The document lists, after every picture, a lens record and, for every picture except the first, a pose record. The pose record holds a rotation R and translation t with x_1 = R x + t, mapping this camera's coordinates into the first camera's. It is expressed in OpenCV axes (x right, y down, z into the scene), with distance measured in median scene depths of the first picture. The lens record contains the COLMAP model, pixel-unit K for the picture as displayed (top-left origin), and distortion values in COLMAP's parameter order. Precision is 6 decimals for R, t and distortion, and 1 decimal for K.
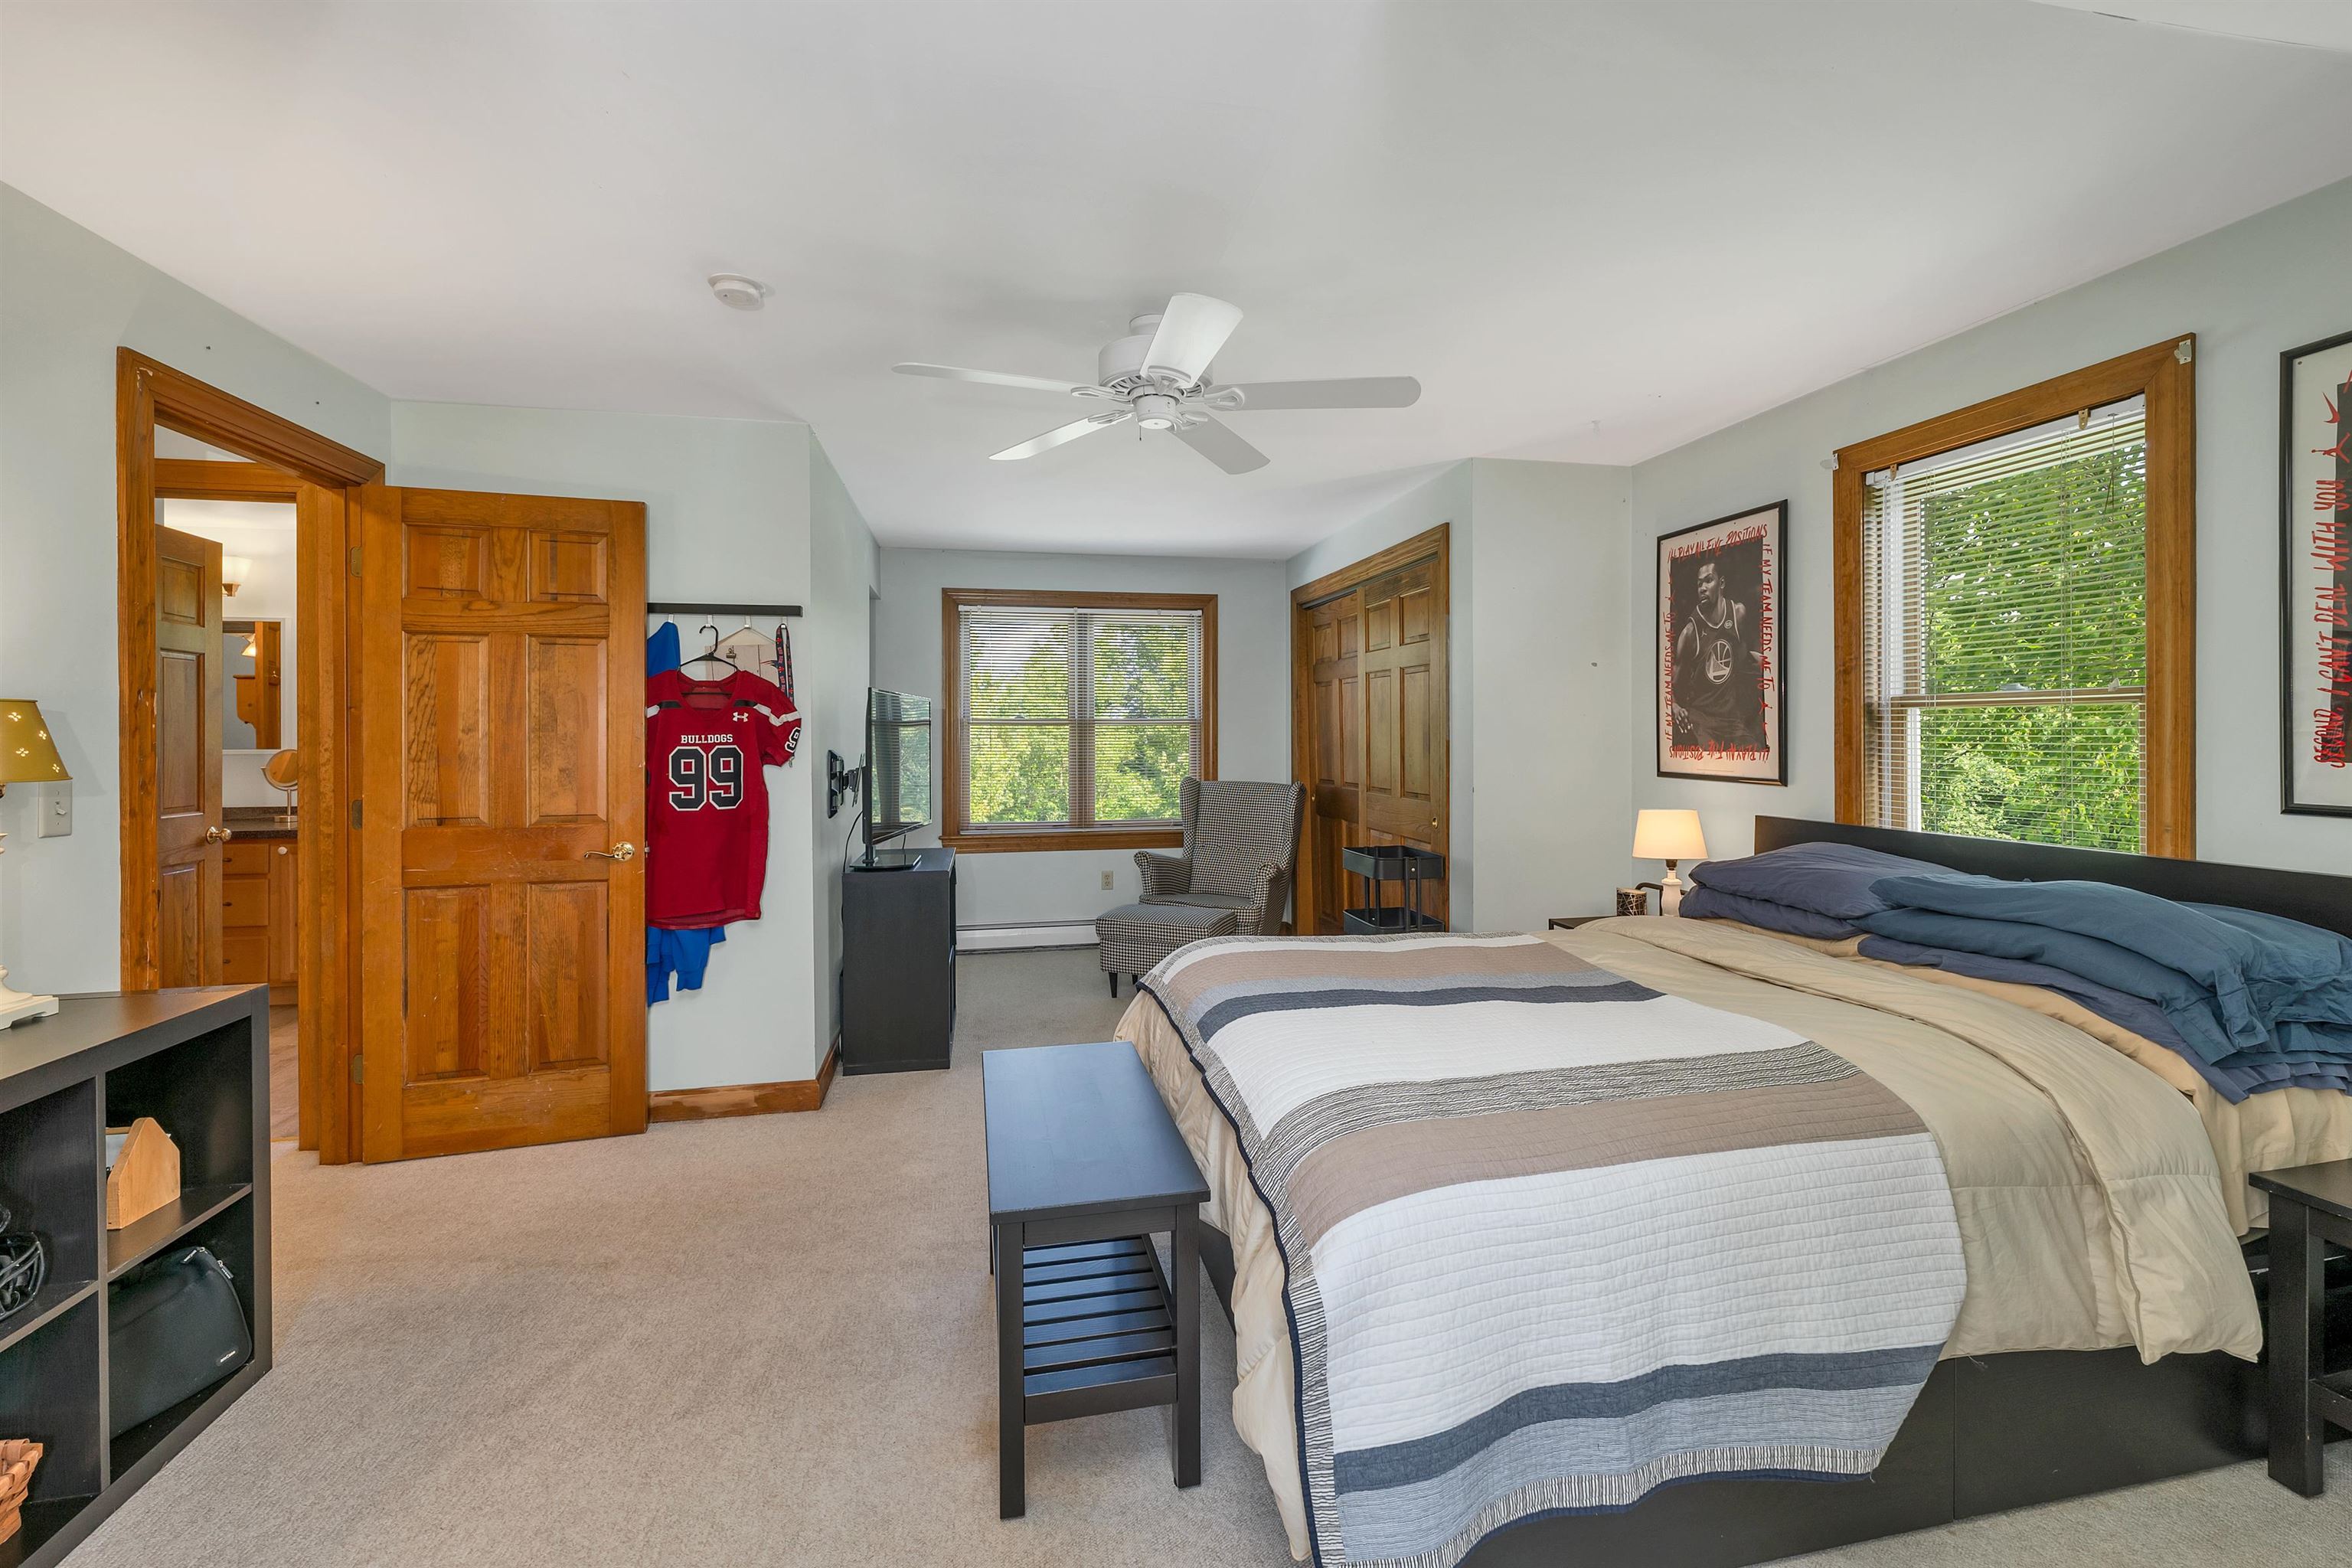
lens RADIAL K [[970.9, 0, 1183.9], [0, 970.9, 733.5], [0, 0, 1]] dist [-0.000434, 0.000049]
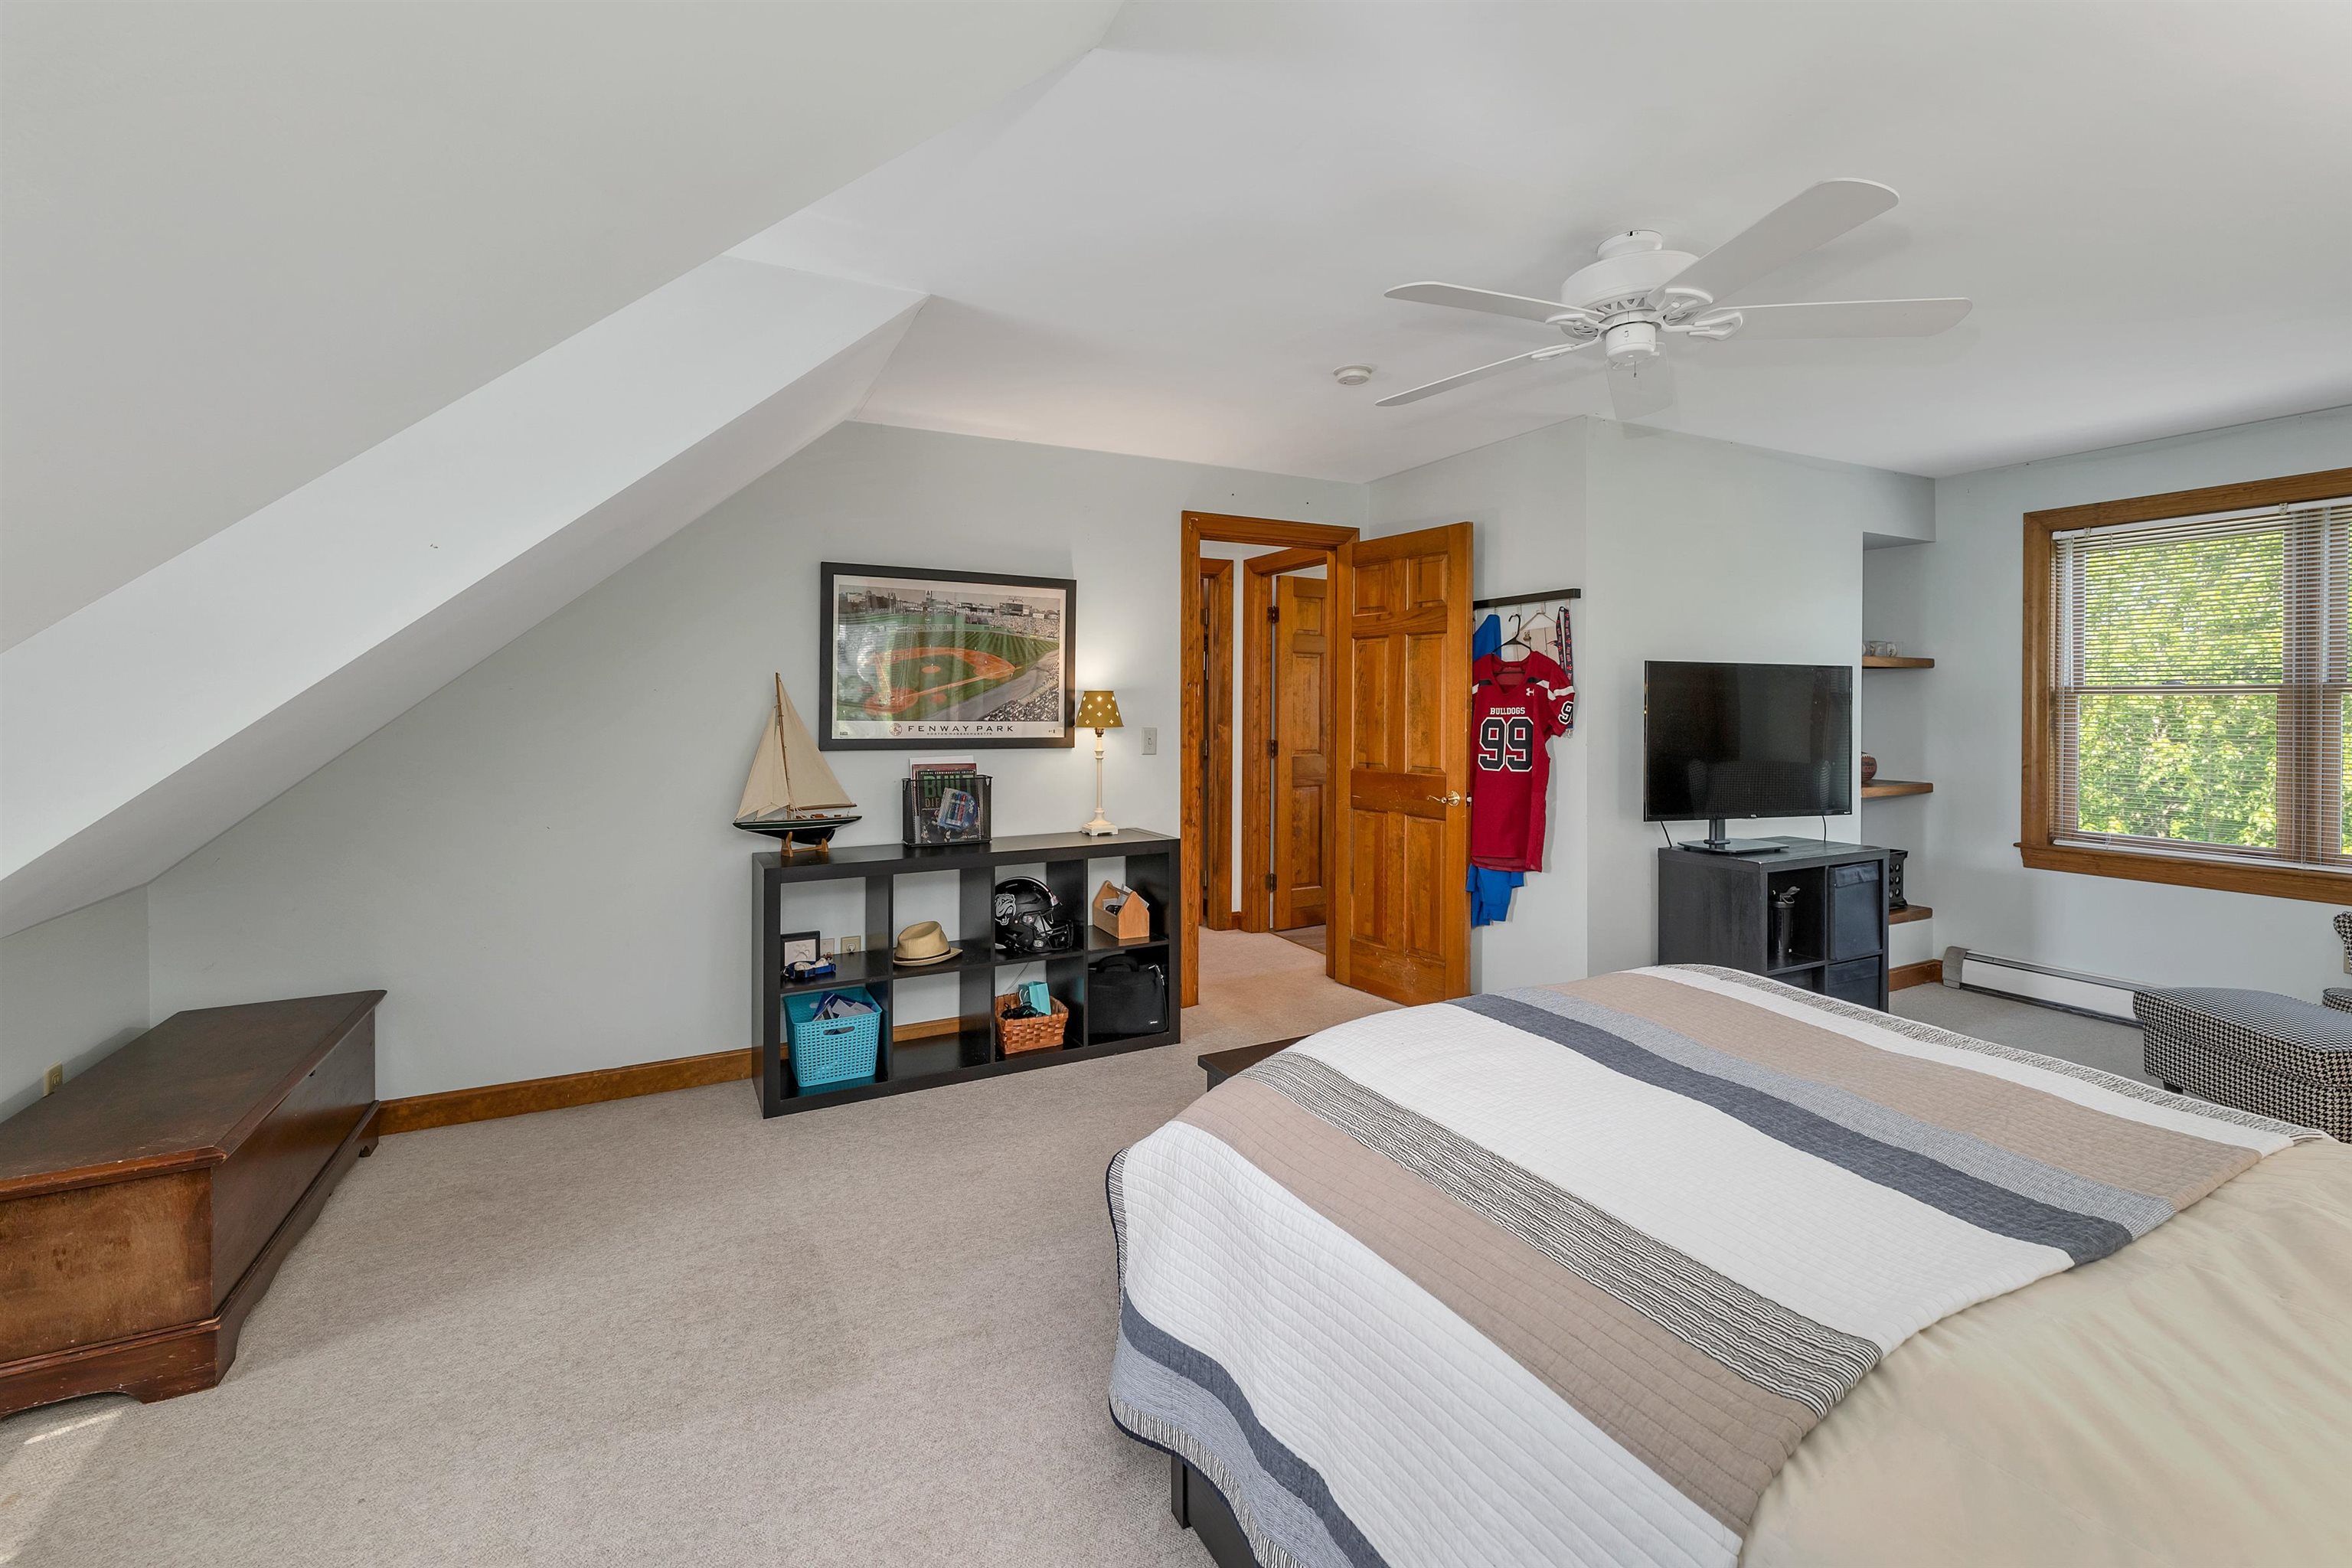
lens RADIAL K [[1002.5, 0, 1183.4], [0, 1002.5, 704.5], [0, 0, 1]] dist [0.000238, -0.000015]
pose [[0.276264, 0.003253, -0.961076, 0.577558], [-0.001236, 0.999995, 0.003030, -0.005696], [0.961081, 0.000350, 0.276266, 0.289436]]
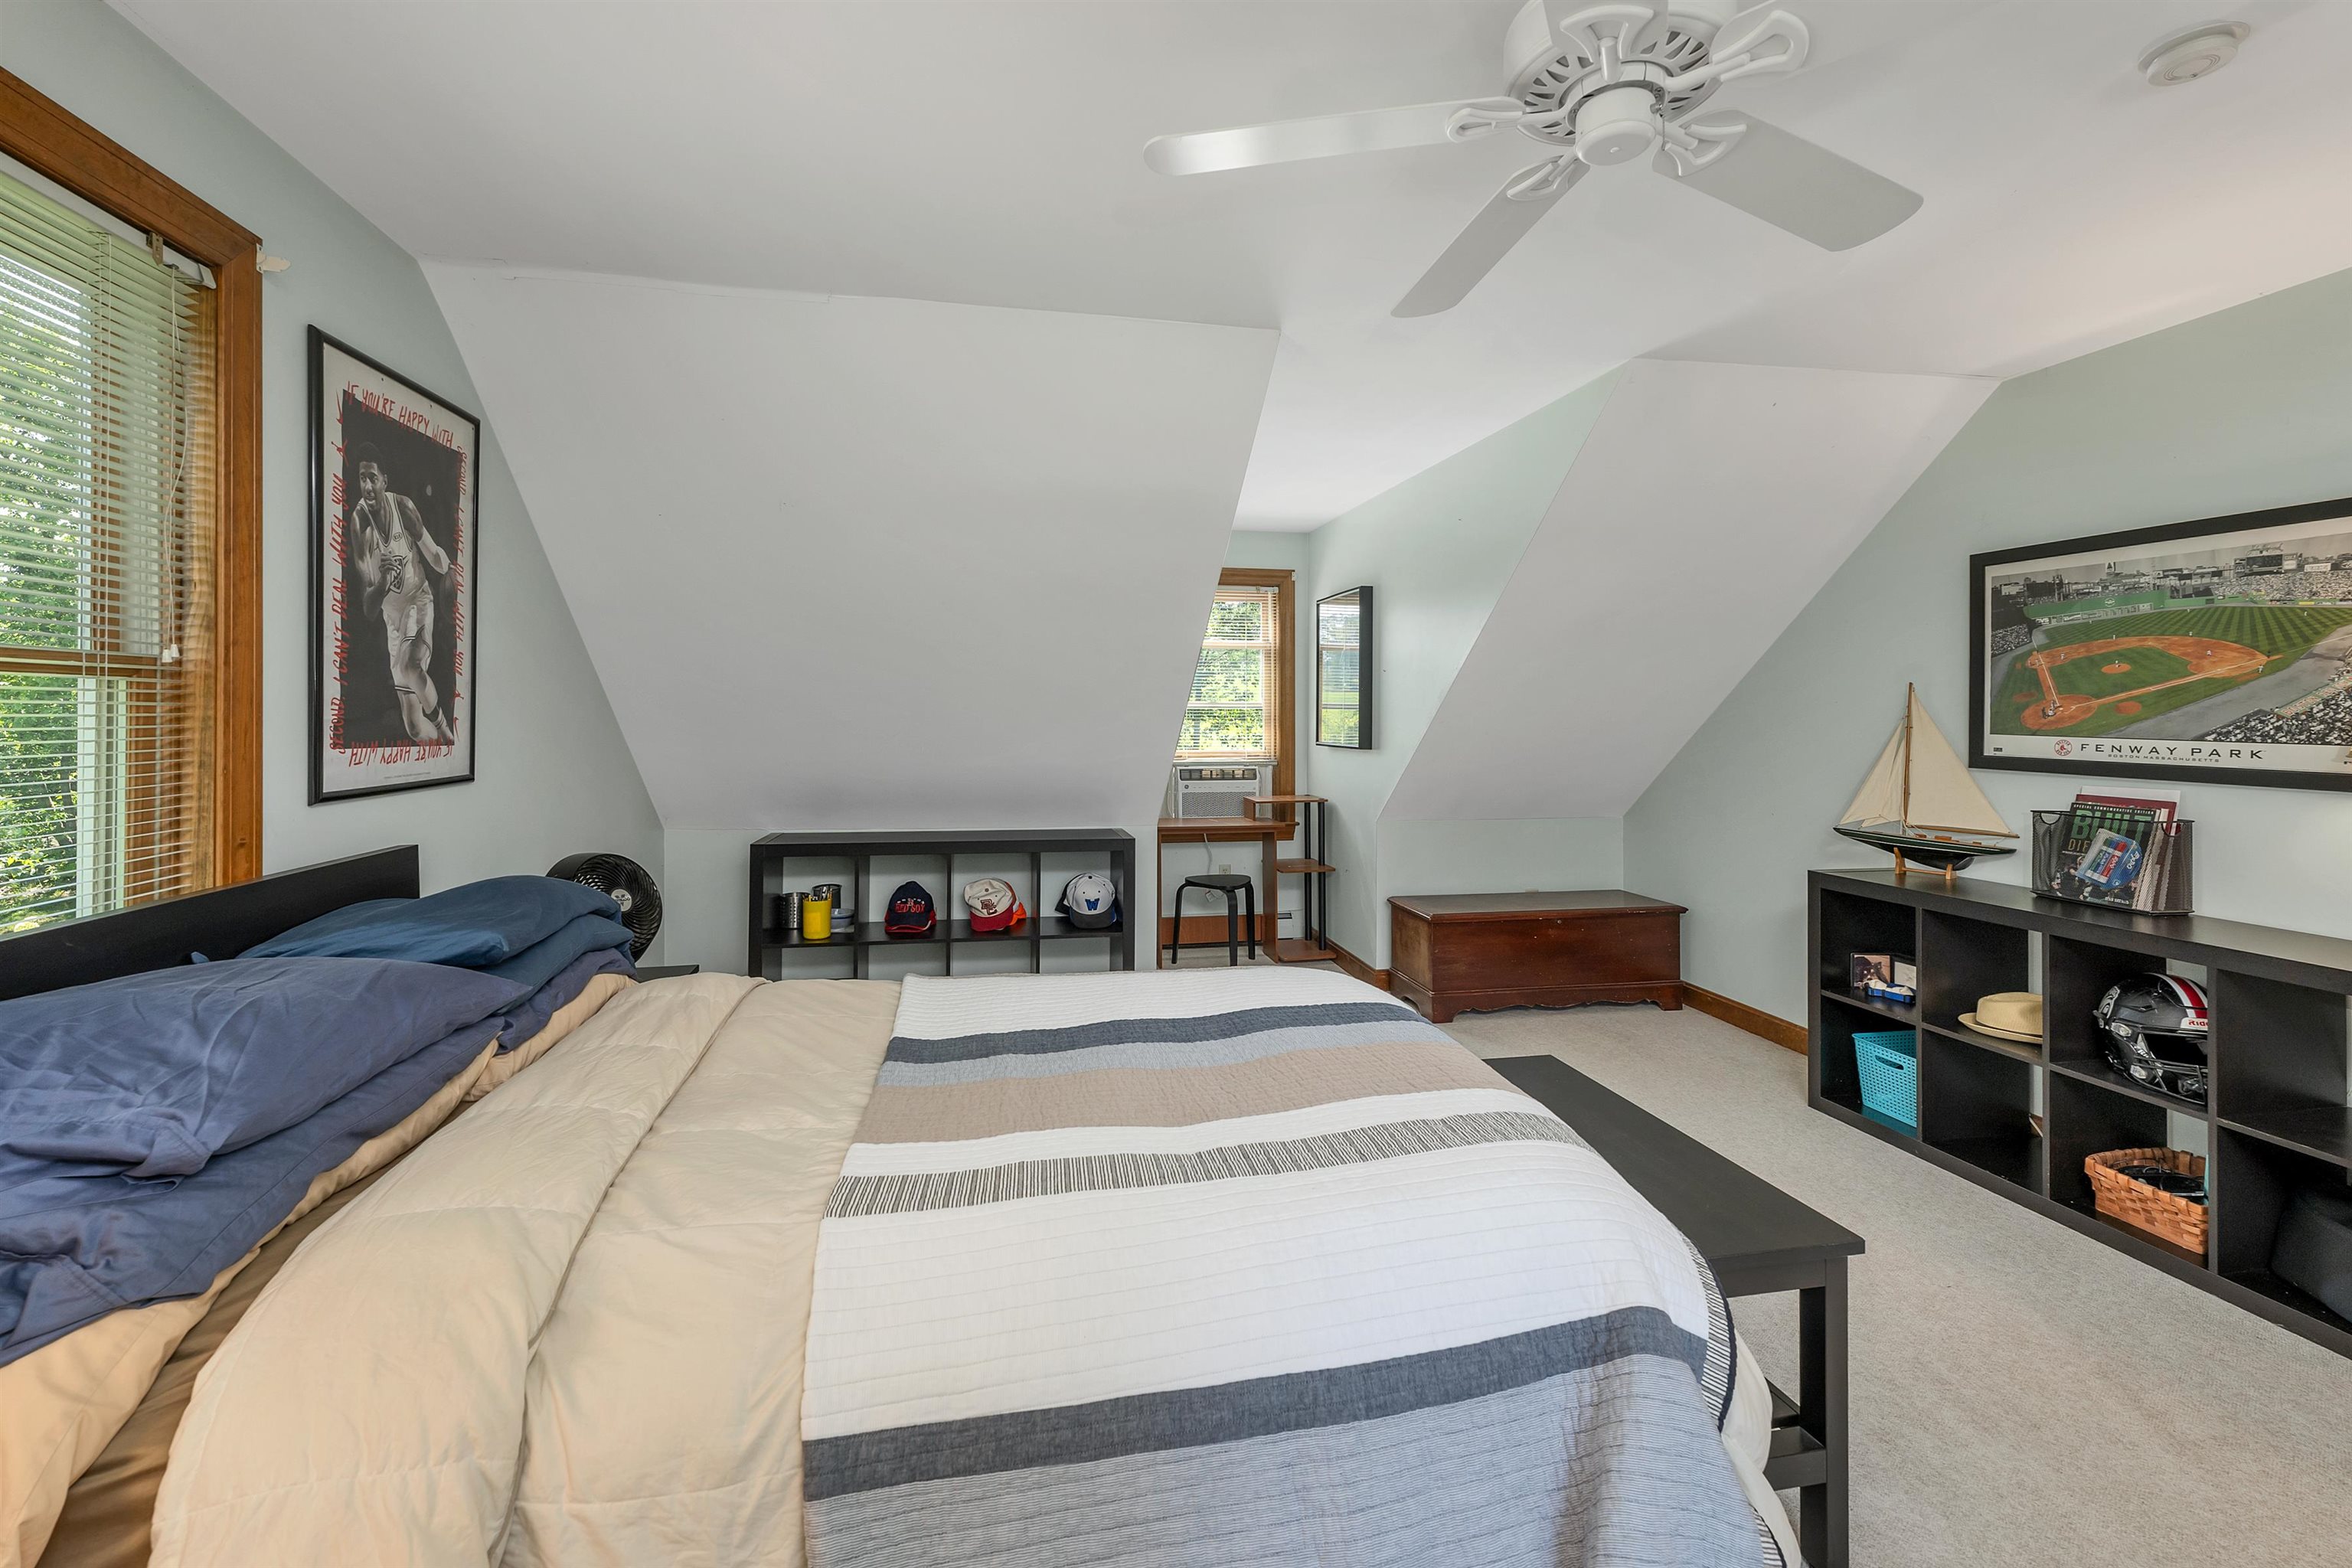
lens RADIAL K [[983.4, 0, 1178.9], [0, 983.4, 723.4], [0, 0, 1]] dist [-0.000003, -0.000059]
pose [[-0.999918, 0.001044, 0.012760, 0.160811], [0.001159, 0.999958, 0.009064, -0.004015], [-0.012750, 0.009078, -0.999878, 1.200570]]
